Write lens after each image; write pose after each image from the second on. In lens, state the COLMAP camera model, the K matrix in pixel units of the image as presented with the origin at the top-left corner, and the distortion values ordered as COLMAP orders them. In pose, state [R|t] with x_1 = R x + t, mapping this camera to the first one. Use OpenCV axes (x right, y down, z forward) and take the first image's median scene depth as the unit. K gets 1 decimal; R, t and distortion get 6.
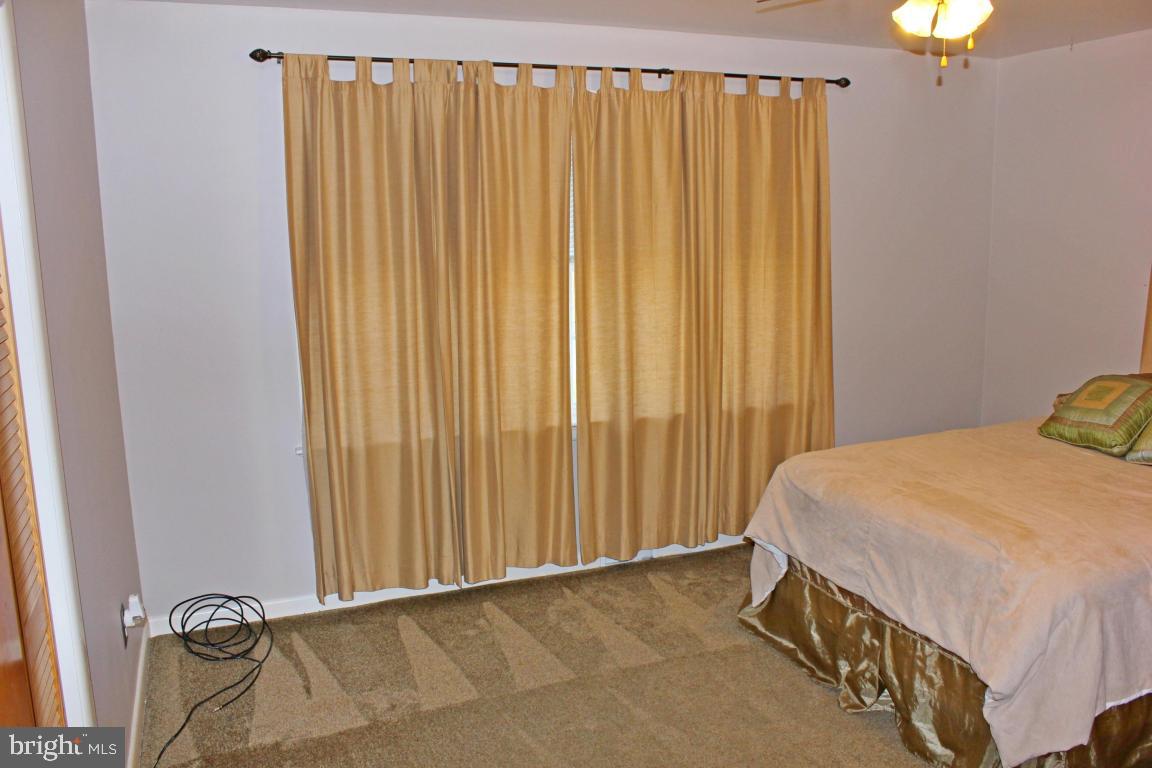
lens RADIAL K [[962.2, 0, 581.0], [0, 962.2, 383.8], [0, 0, 1]] dist [-0.172112, 0.163416]
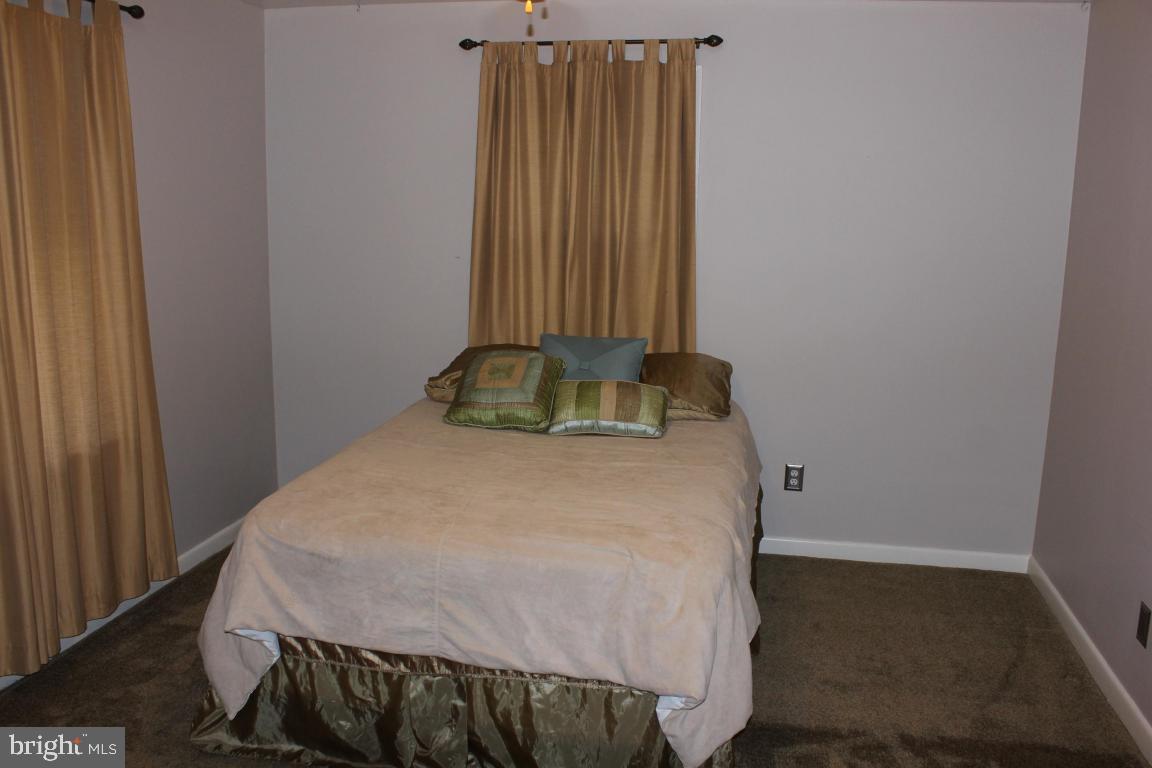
lens RADIAL K [[962.2, 0, 581.0], [0, 962.2, 383.8], [0, 0, 1]] dist [-0.172112, 0.163416]
pose [[0.537225, -0.137834, 0.832100, -0.256990], [0.117571, 0.989163, 0.087943, -0.059517], [-0.835204, 0.050586, 0.547608, 0.388462]]
